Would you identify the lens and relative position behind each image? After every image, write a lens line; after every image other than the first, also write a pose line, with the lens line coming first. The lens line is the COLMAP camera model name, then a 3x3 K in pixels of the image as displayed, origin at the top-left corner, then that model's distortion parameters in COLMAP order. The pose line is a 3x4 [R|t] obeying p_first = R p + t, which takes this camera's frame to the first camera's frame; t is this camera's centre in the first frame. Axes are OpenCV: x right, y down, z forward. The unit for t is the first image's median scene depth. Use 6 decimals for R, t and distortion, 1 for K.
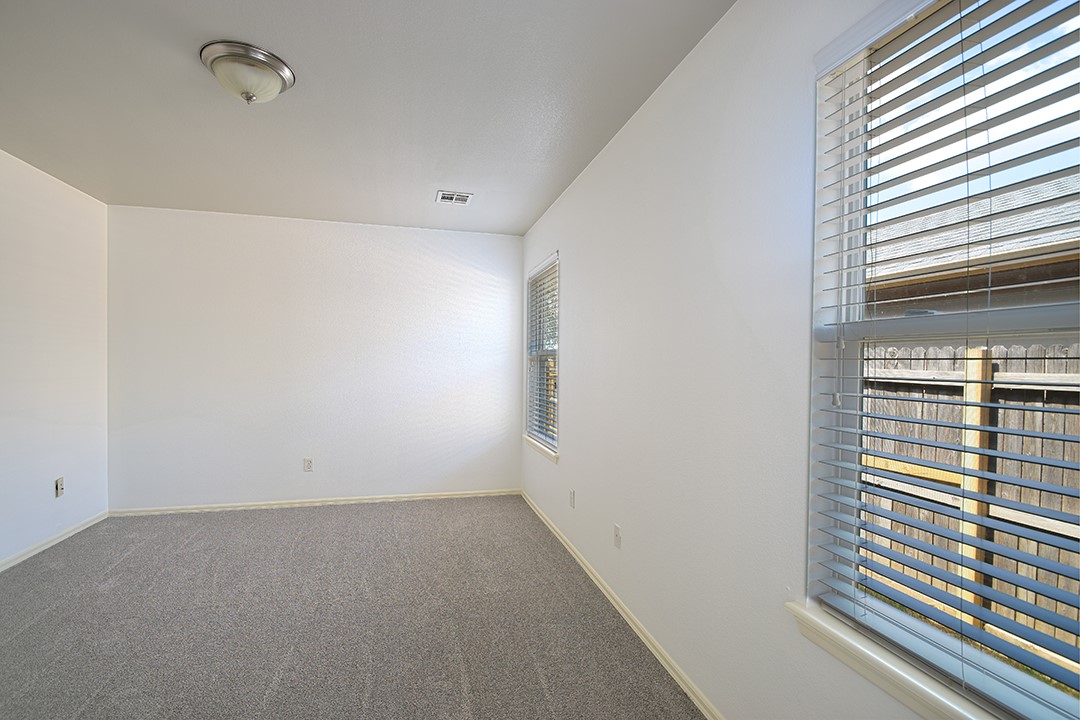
lens RADIAL K [[478.7, 0, 541.2], [0, 478.7, 361.5], [0, 0, 1]] dist [-0.002203, -0.004640]
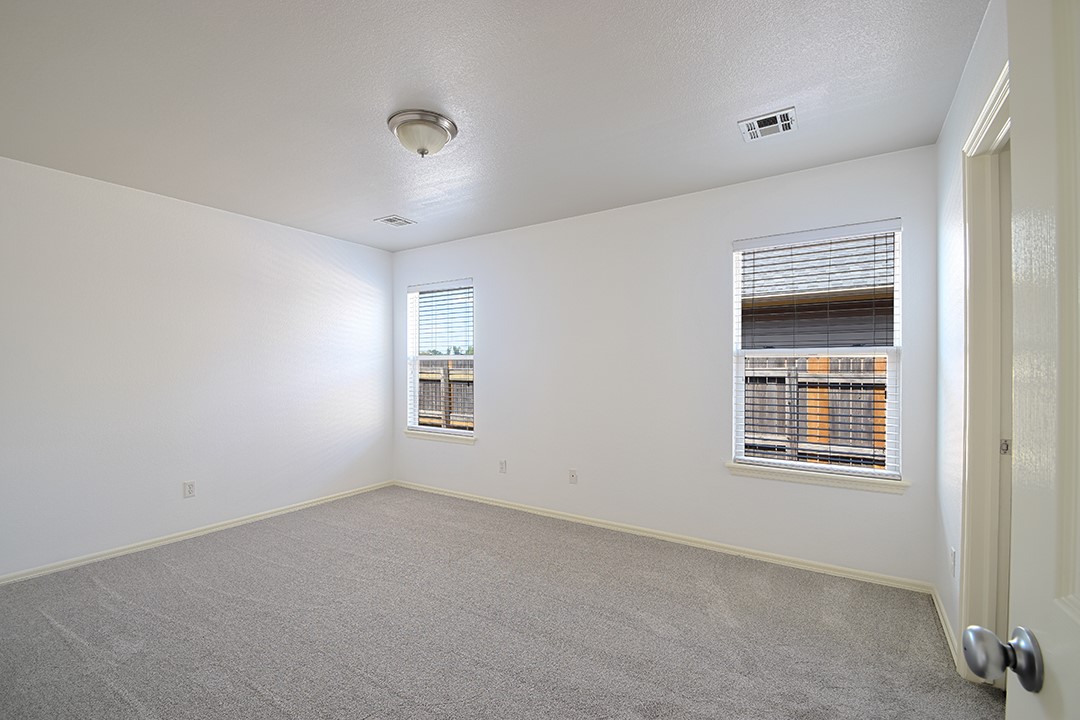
lens RADIAL K [[478.7, 0, 535.7], [0, 478.7, 360.4], [0, 0, 1]] dist [-0.002203, -0.004640]
pose [[0.739510, -0.005548, 0.673123, -0.564664], [0.008424, 0.999964, -0.001012, -0.007671], [-0.673093, 0.006419, 0.739530, -0.045280]]
